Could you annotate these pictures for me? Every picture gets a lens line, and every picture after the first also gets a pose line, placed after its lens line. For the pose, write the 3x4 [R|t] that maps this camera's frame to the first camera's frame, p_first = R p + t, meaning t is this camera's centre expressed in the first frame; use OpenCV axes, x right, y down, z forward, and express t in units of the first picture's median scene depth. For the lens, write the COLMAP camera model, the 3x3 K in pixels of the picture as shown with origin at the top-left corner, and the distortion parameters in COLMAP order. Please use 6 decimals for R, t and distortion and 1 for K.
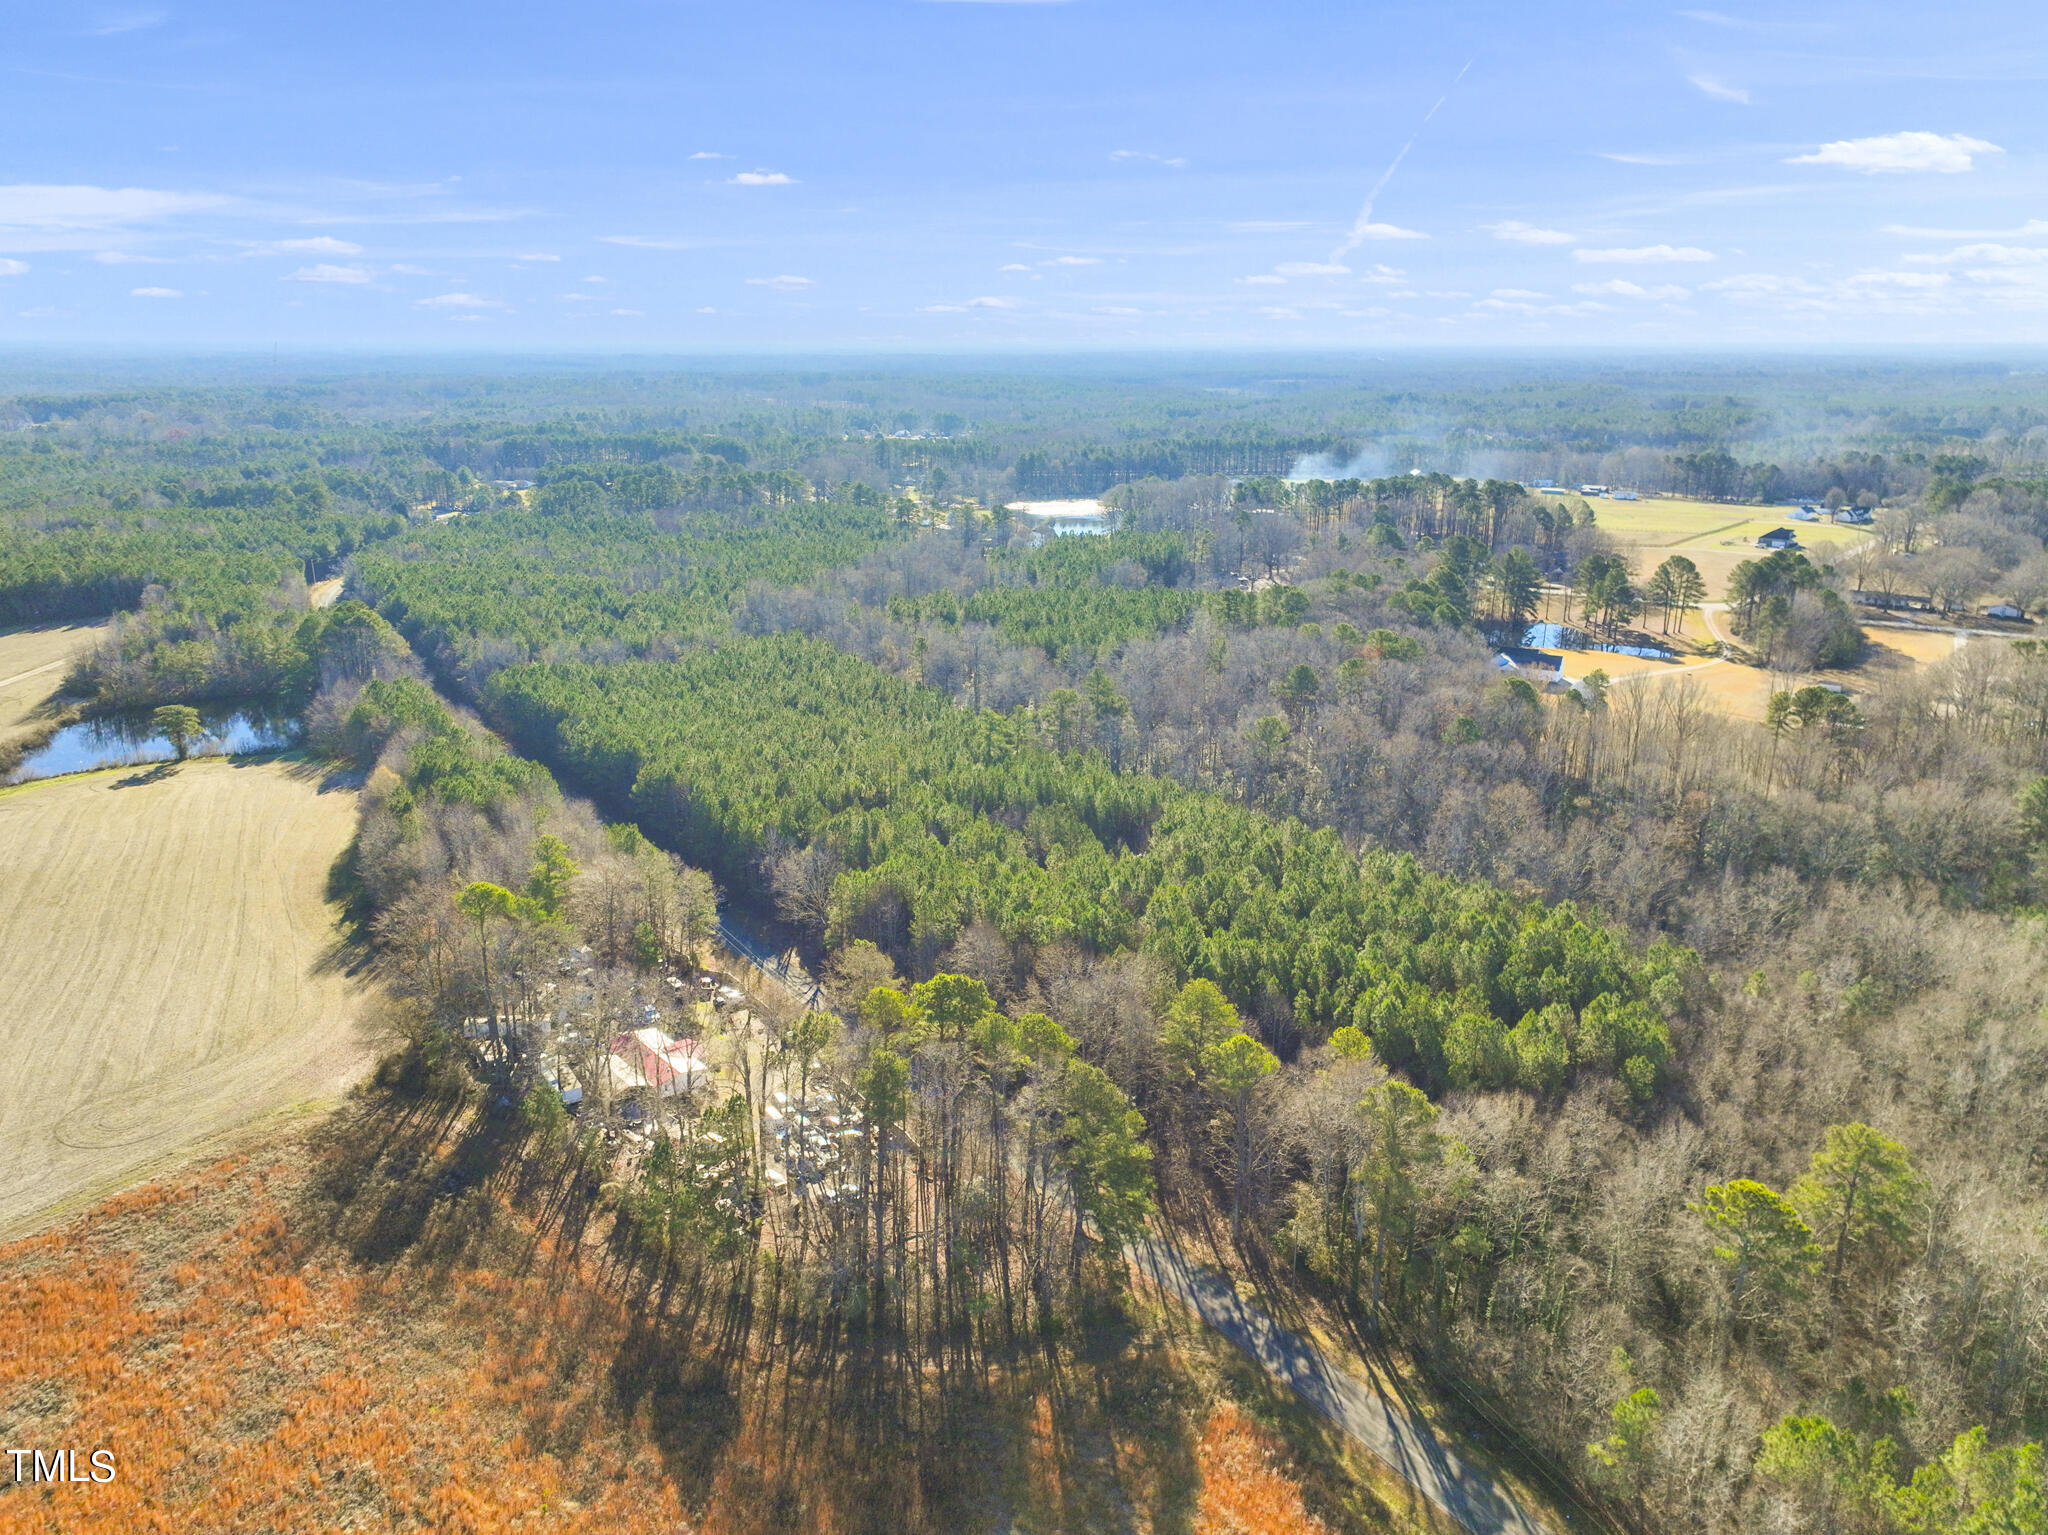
lens RADIAL K [[1432.3, 0, 1024.0], [0, 1432.3, 767.5], [0, 0, 1]] dist [0.000920, 0.004077]
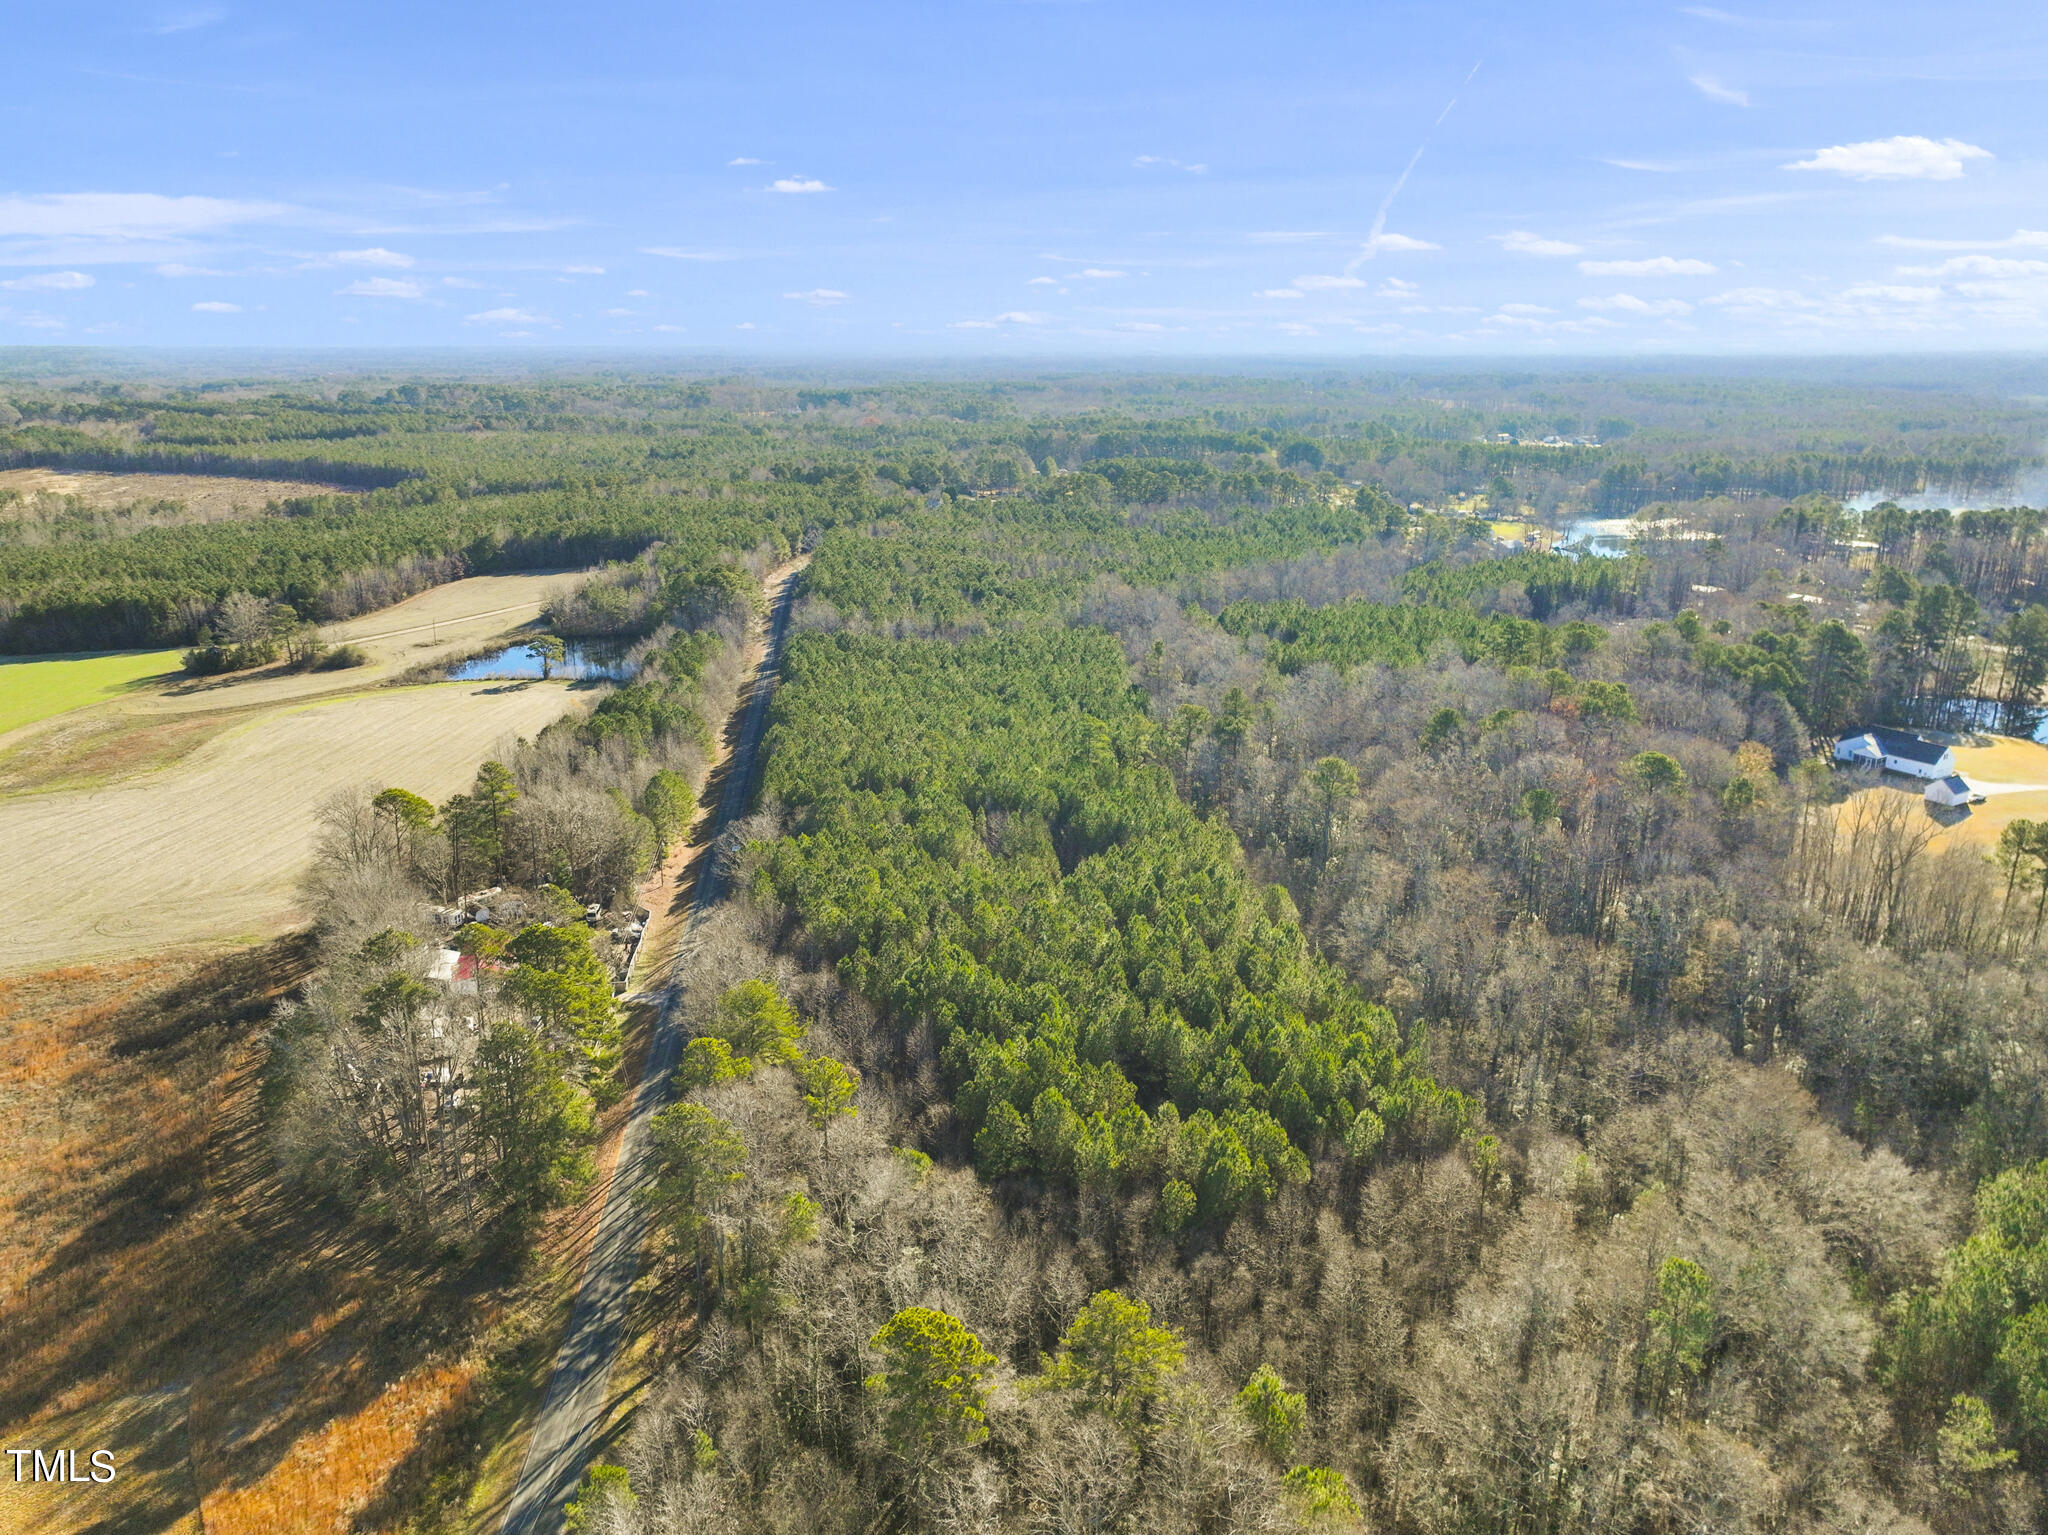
lens RADIAL K [[1432.3, 0, 1024.0], [0, 1432.3, 767.5], [0, 0, 1]] dist [0.000920, 0.004077]
pose [[0.874402, 0.136863, -0.465499, 0.482745], [-0.137564, 0.989954, 0.032656, -0.037225], [0.465292, 0.035482, 0.884446, 0.135185]]
